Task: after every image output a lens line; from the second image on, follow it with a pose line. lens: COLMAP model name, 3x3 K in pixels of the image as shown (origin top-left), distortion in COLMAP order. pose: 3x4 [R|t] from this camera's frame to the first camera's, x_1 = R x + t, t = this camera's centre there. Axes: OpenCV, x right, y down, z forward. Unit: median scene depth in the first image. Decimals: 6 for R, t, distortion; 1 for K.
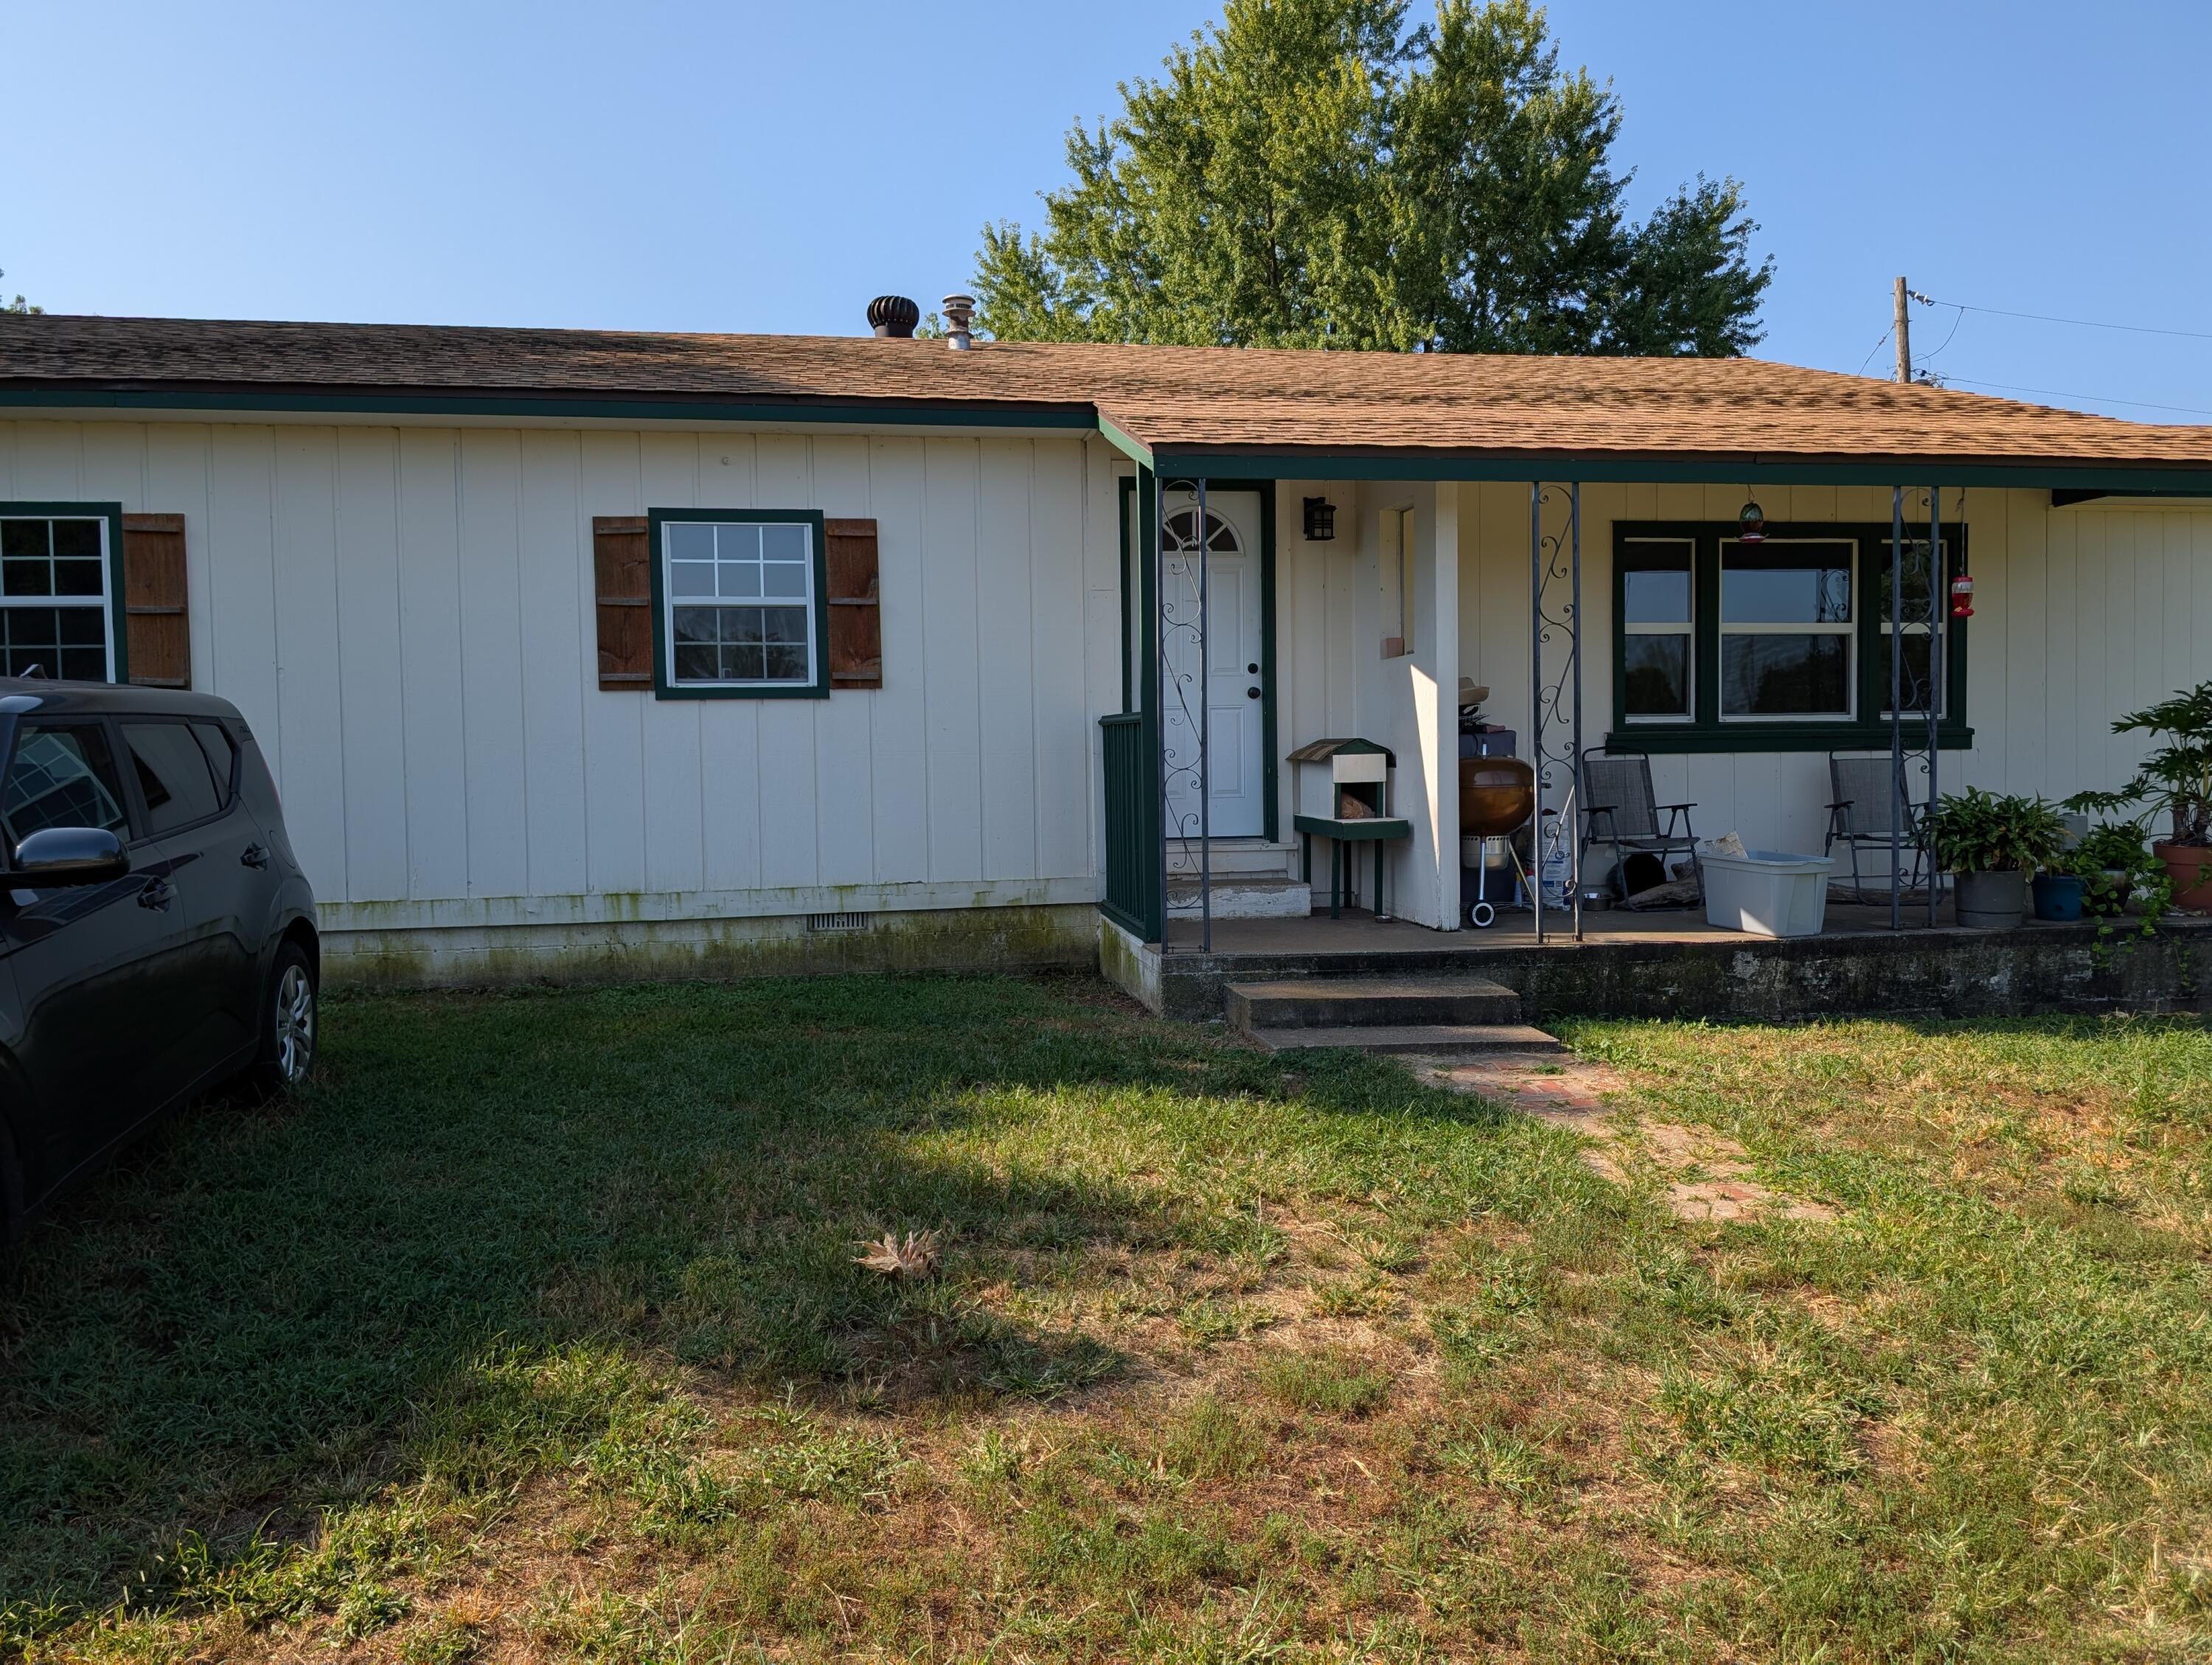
lens RADIAL K [[1566.7, 0, 1106.0], [0, 1566.7, 832.5], [0, 0, 1]] dist [0.021803, -0.001411]
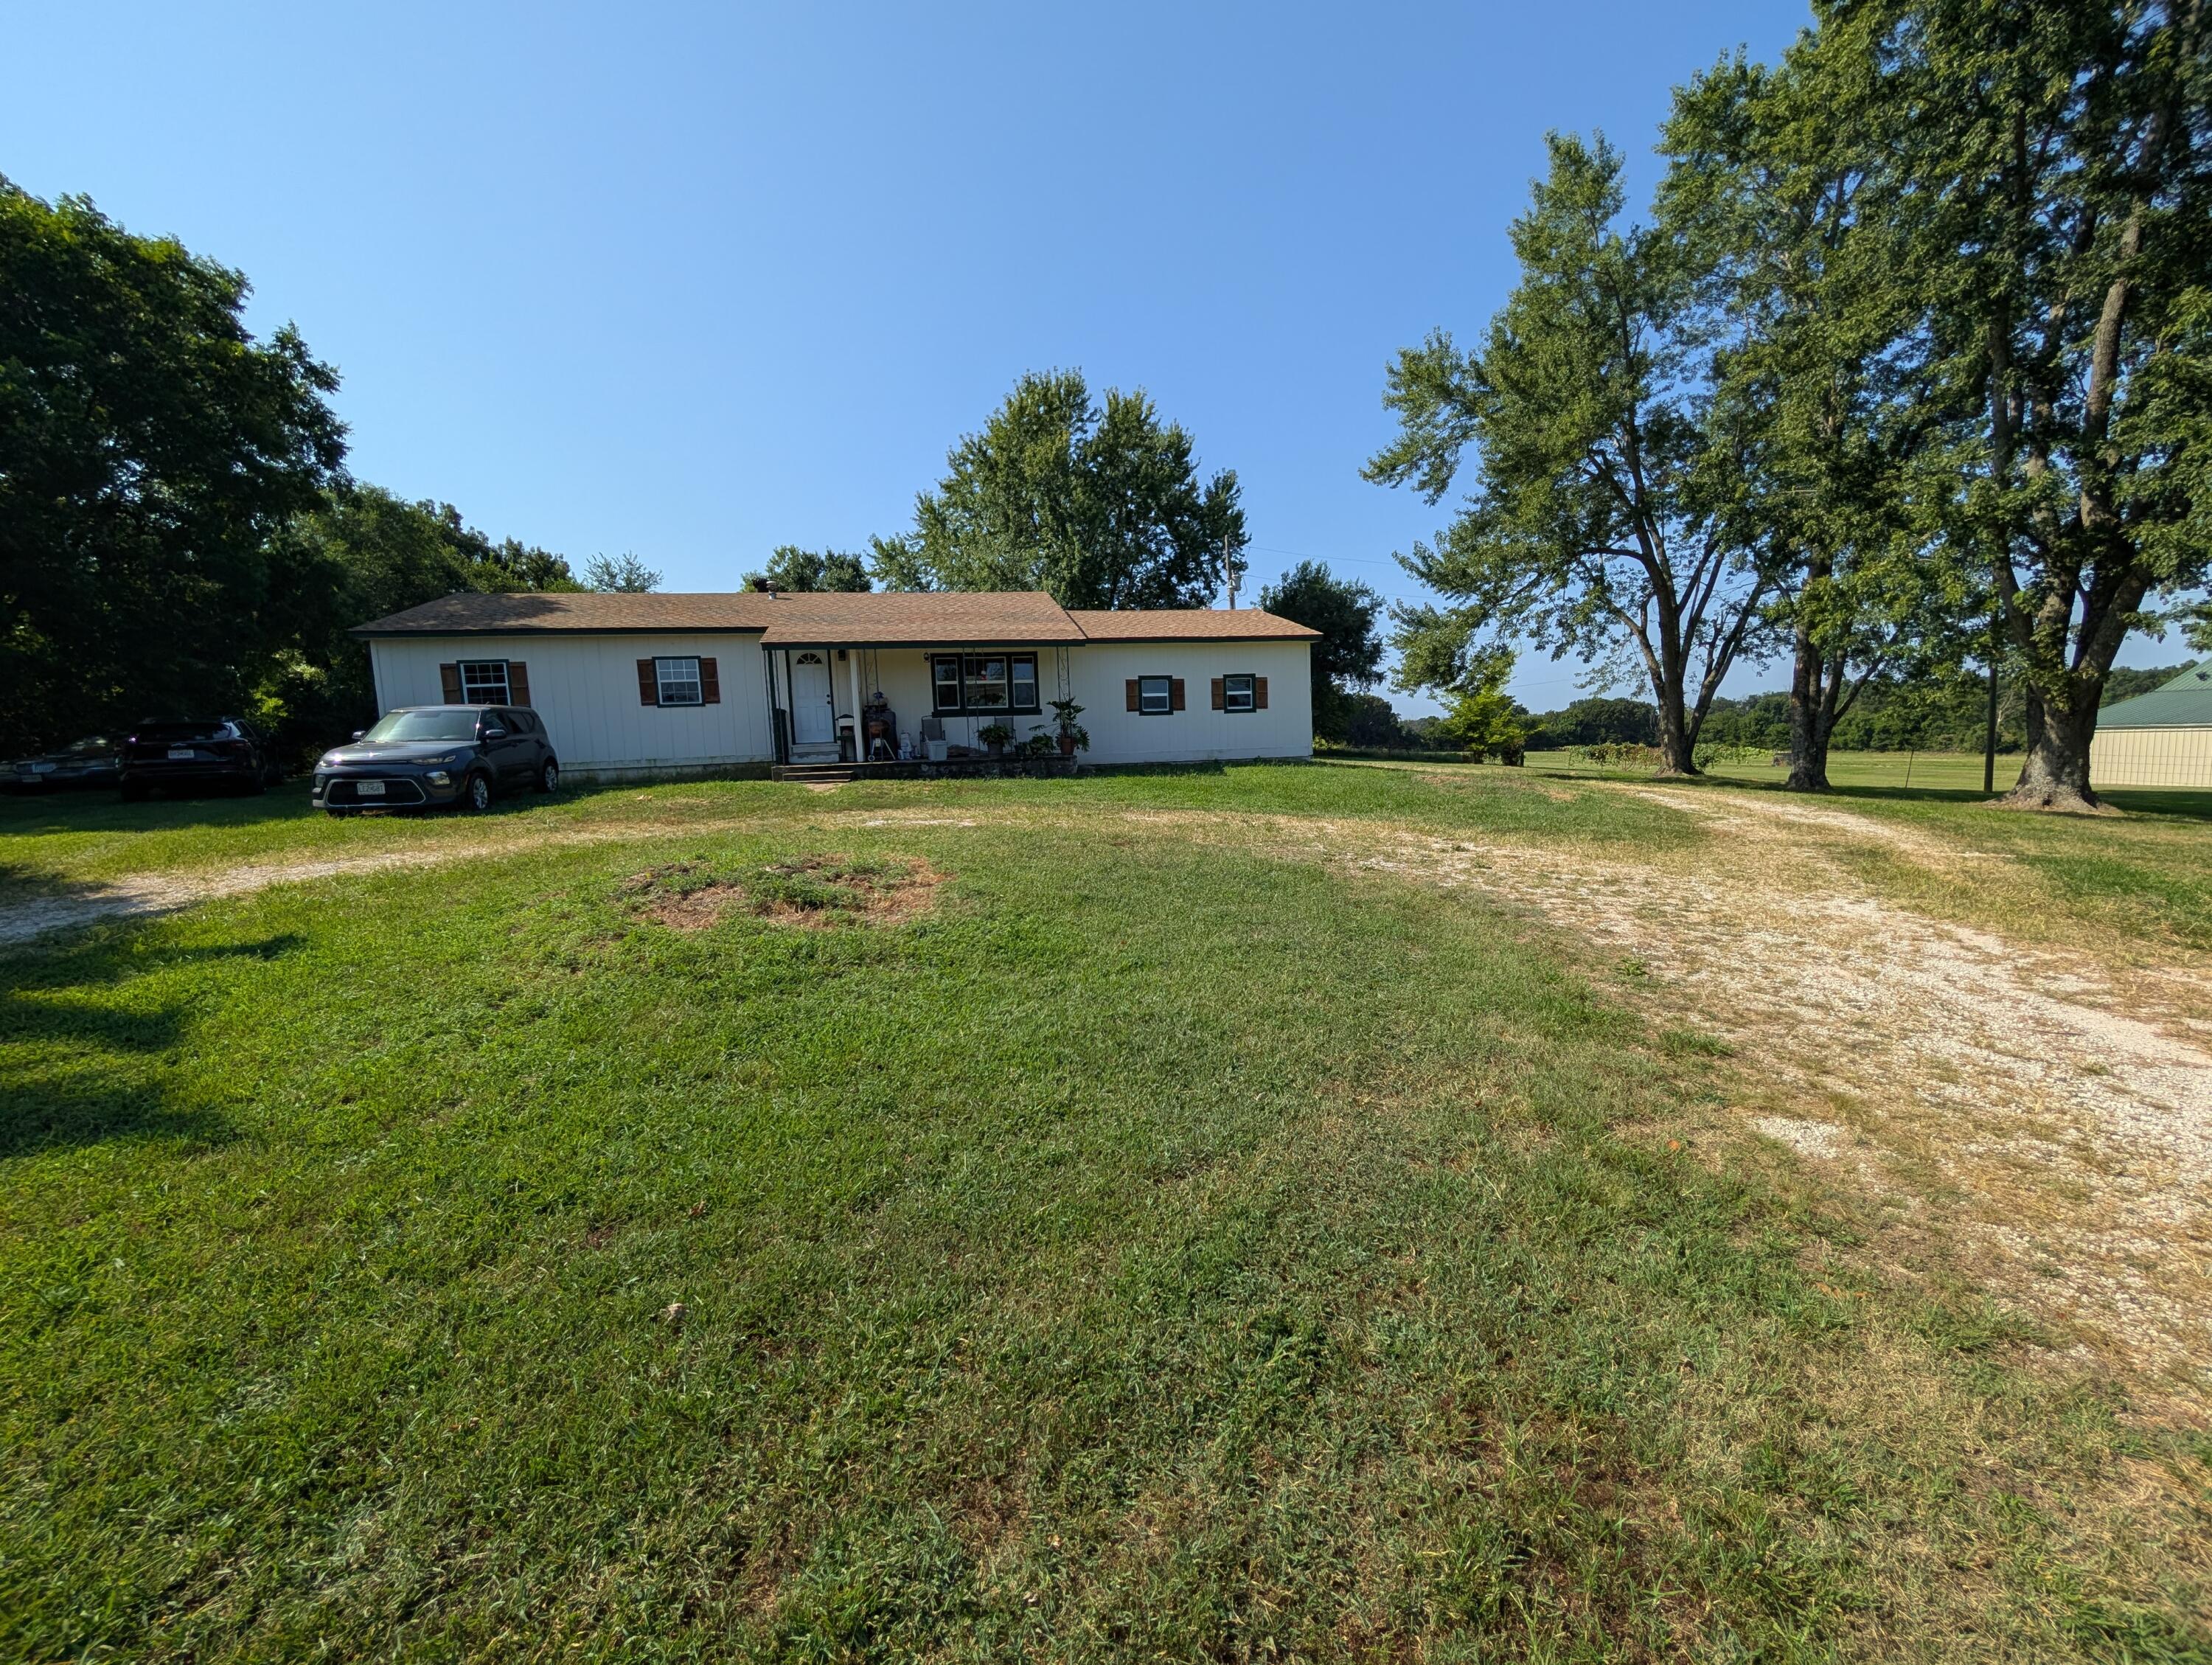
lens RADIAL K [[833.0, 0, 1106.0], [0, 833.0, 832.5], [0, 0, 1]] dist [0.000798, 0.000084]
pose [[0.999094, -0.026584, 0.033222, 0.677621], [0.024484, 0.997770, 0.062093, 0.109645], [-0.034799, -0.061224, 0.997517, -0.992022]]
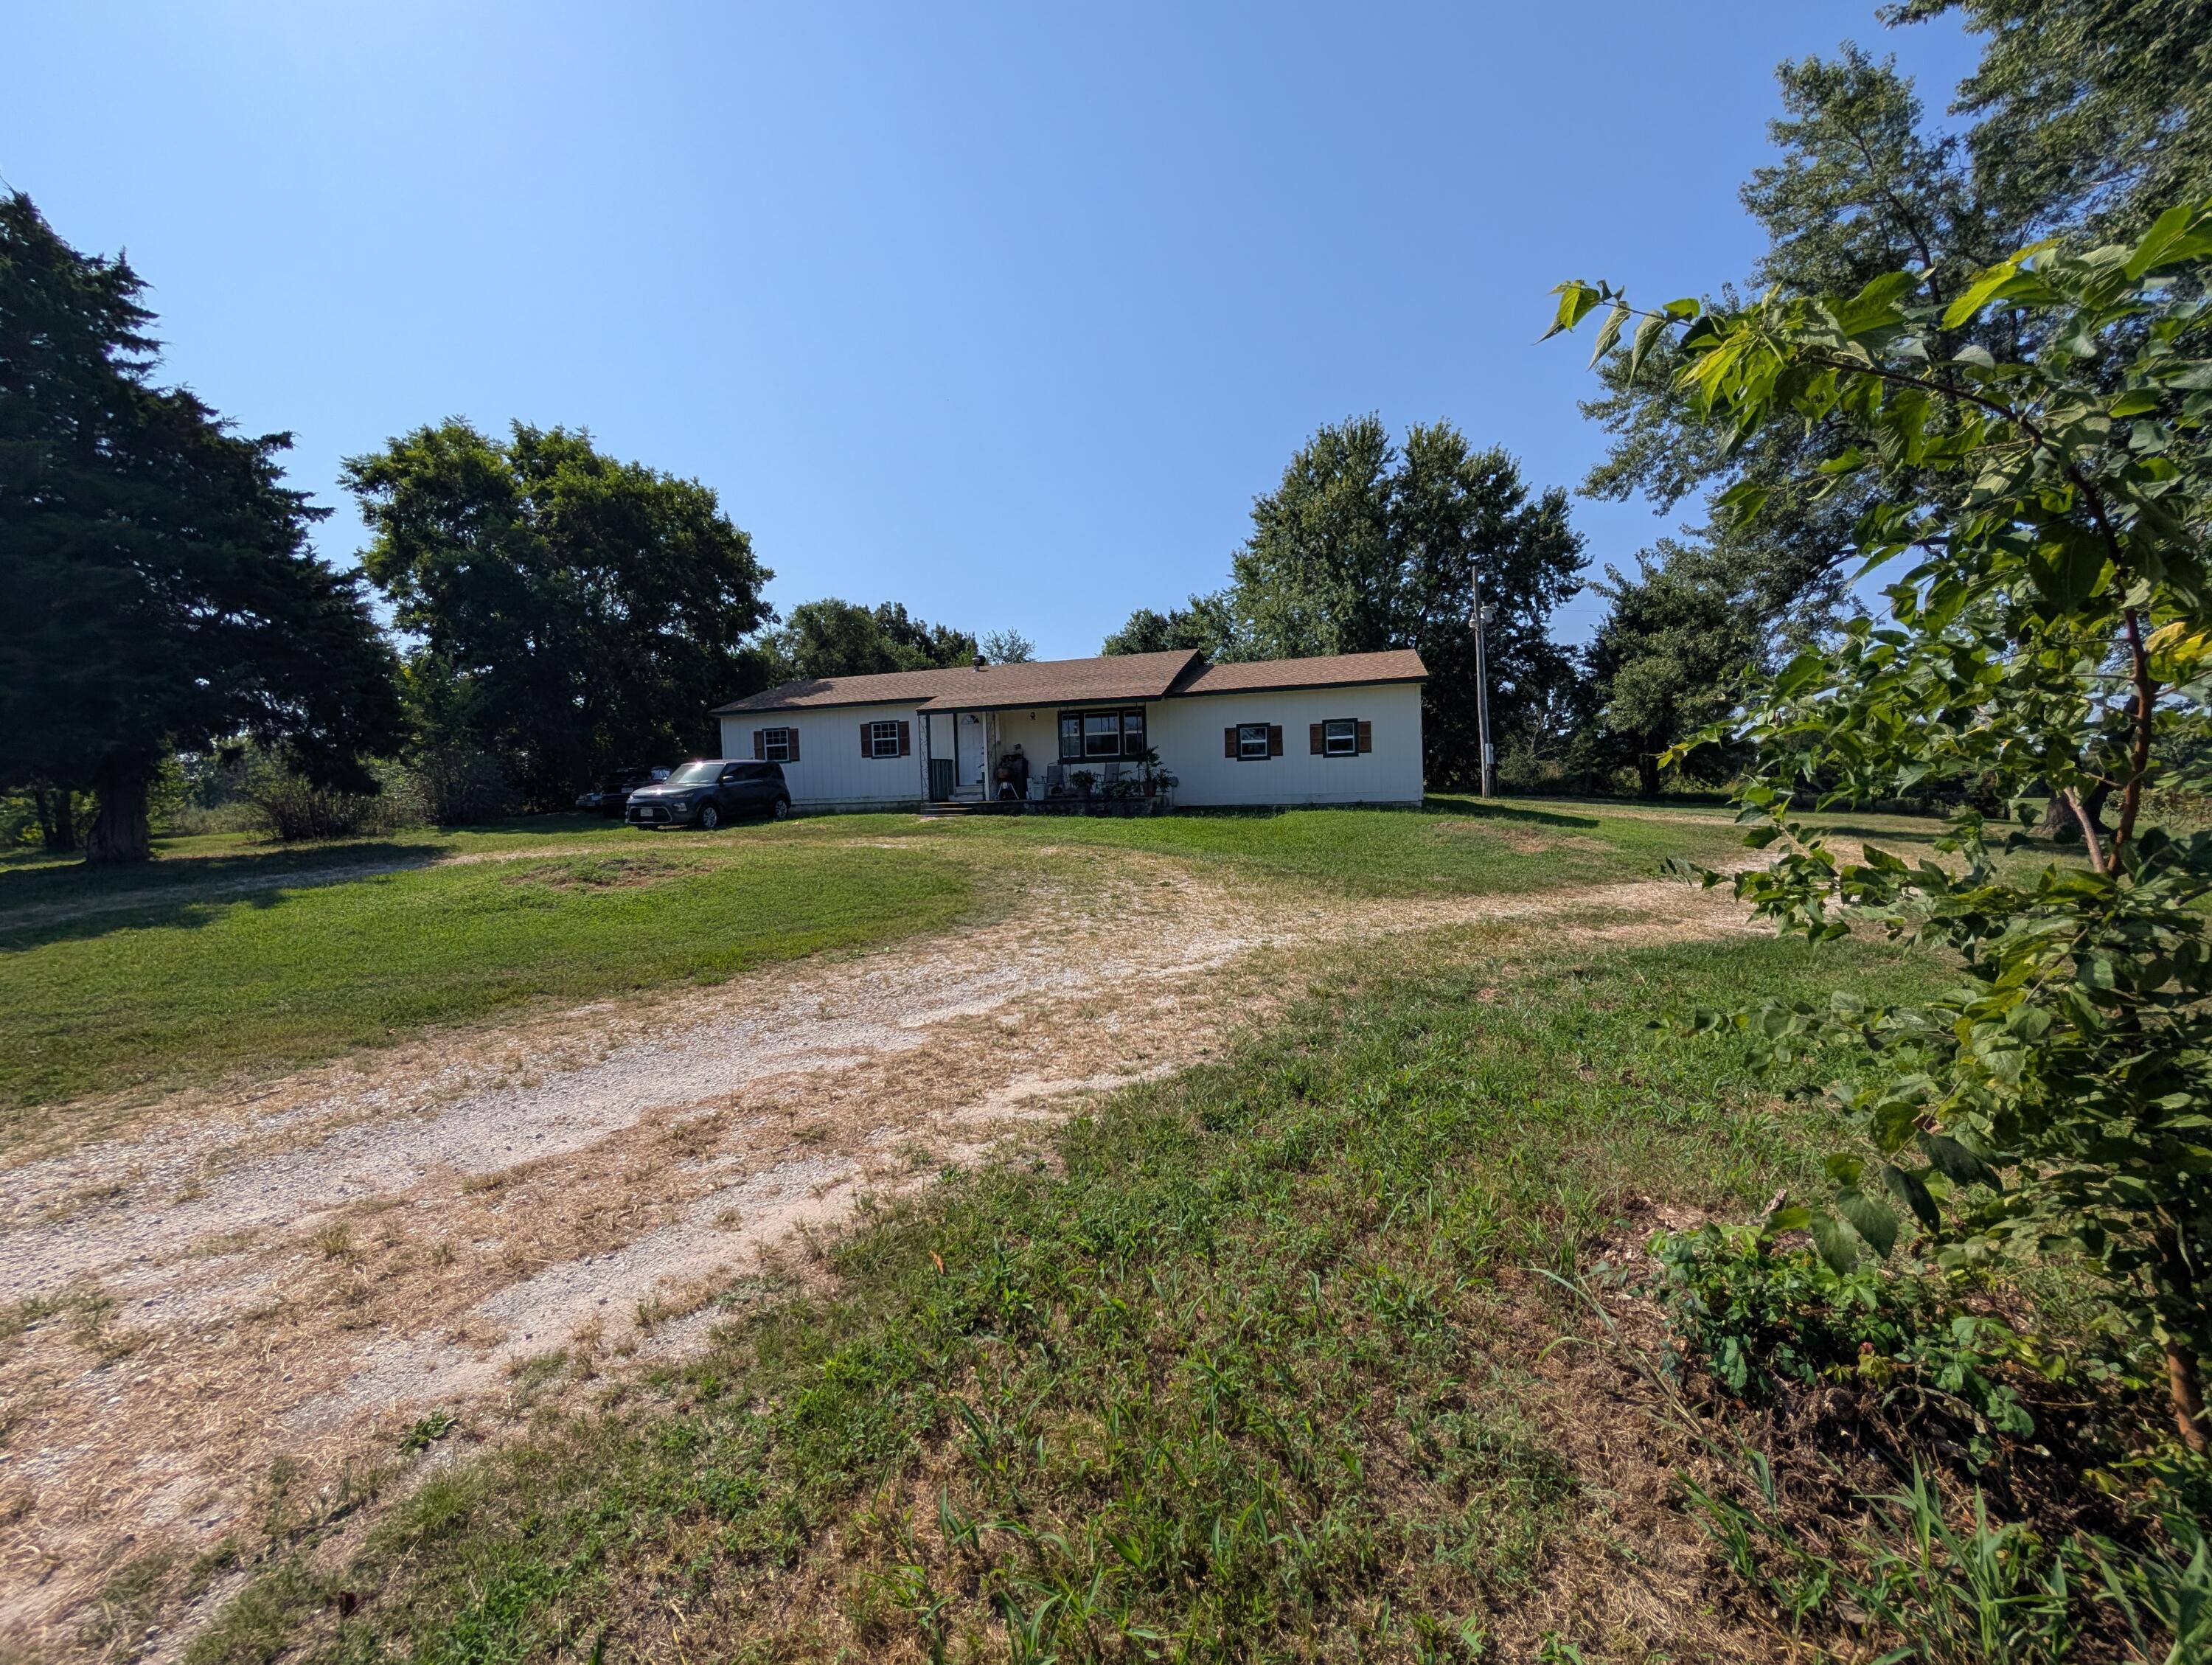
lens RADIAL K [[833.0, 0, 1106.0], [0, 833.0, 832.5], [0, 0, 1]] dist [0.000798, 0.000084]
pose [[0.901933, 0.006675, -0.431825, 1.491377], [-0.002998, 0.999953, 0.009195, 0.120586], [0.431866, -0.006999, 0.901911, -1.055293]]
